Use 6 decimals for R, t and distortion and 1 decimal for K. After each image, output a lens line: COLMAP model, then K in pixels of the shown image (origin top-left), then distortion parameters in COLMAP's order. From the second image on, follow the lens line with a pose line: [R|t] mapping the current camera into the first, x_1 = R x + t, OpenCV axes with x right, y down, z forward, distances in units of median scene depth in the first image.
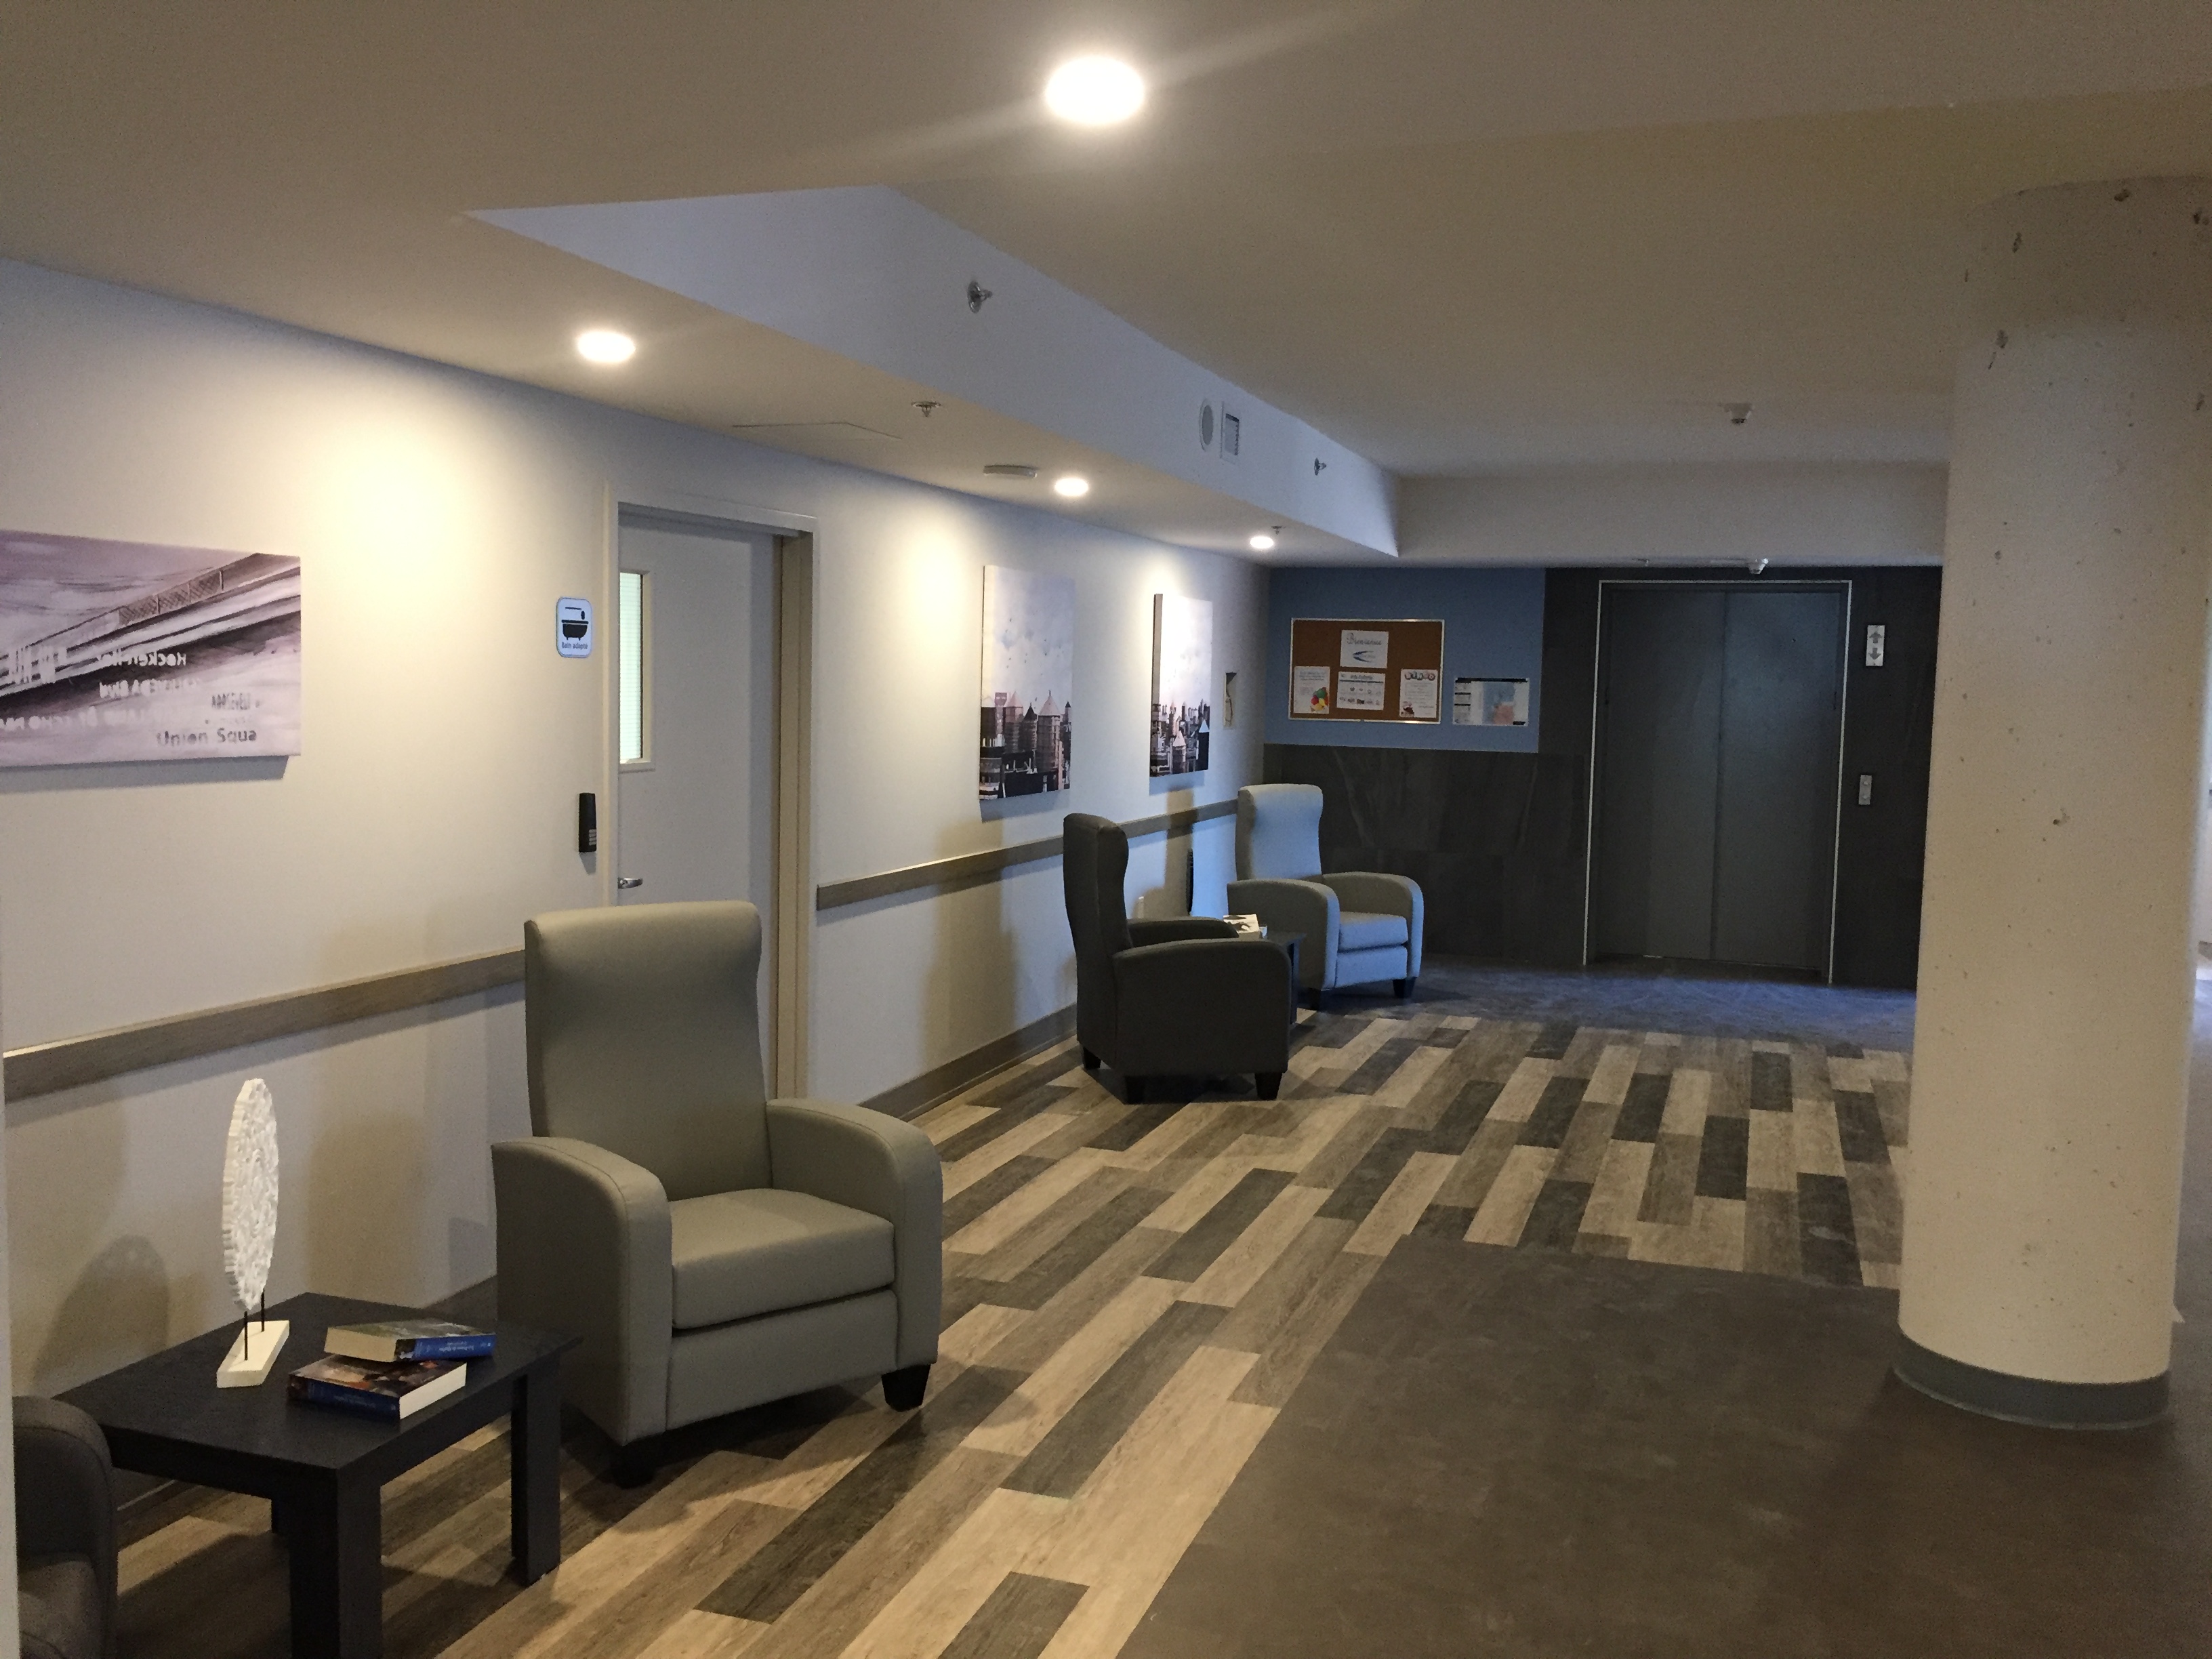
lens RADIAL K [[1872.8, 0, 1102.4], [0, 1872.8, 826.8], [0, 0, 1]] dist [0.055526, -0.052744]
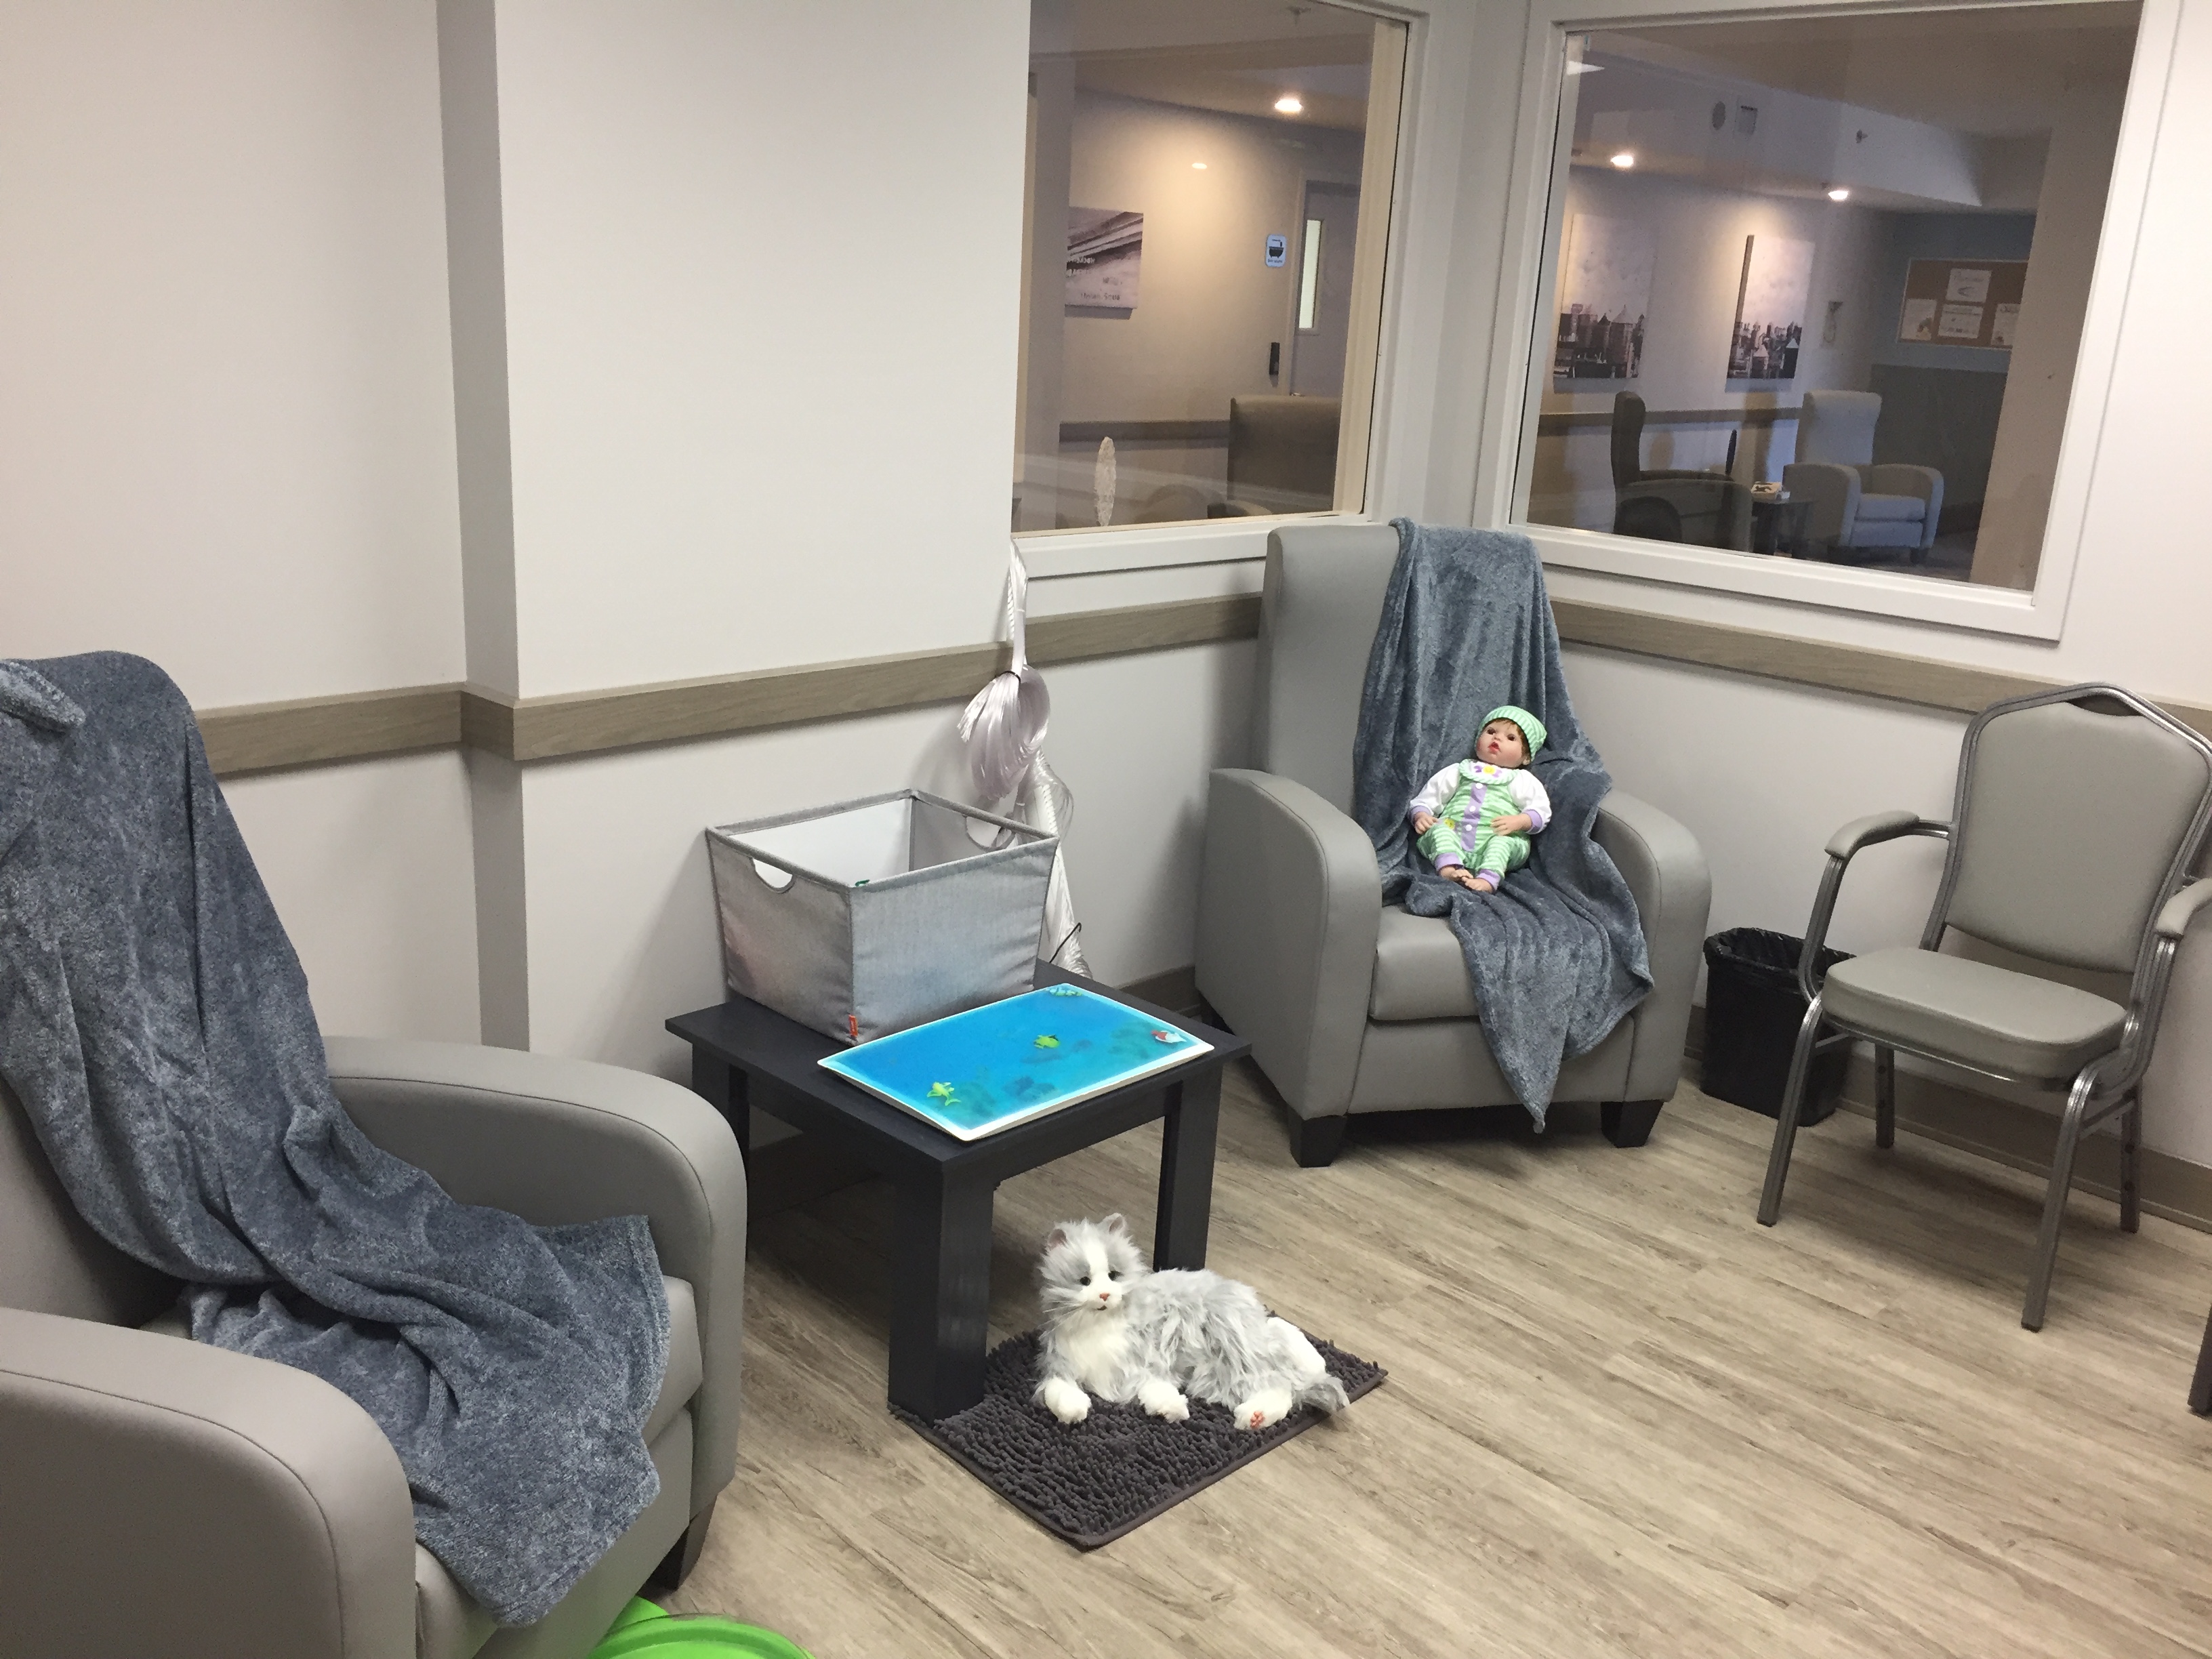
lens RADIAL K [[1872.8, 0, 1102.7], [0, 1872.8, 828.6], [0, 0, 1]] dist [0.055526, -0.052744]
pose [[0.905331, 0.142414, -0.400116, 0.217769], [-0.066924, 0.978170, 0.196735, 0.055118], [0.419400, -0.151332, 0.895099, -0.464221]]
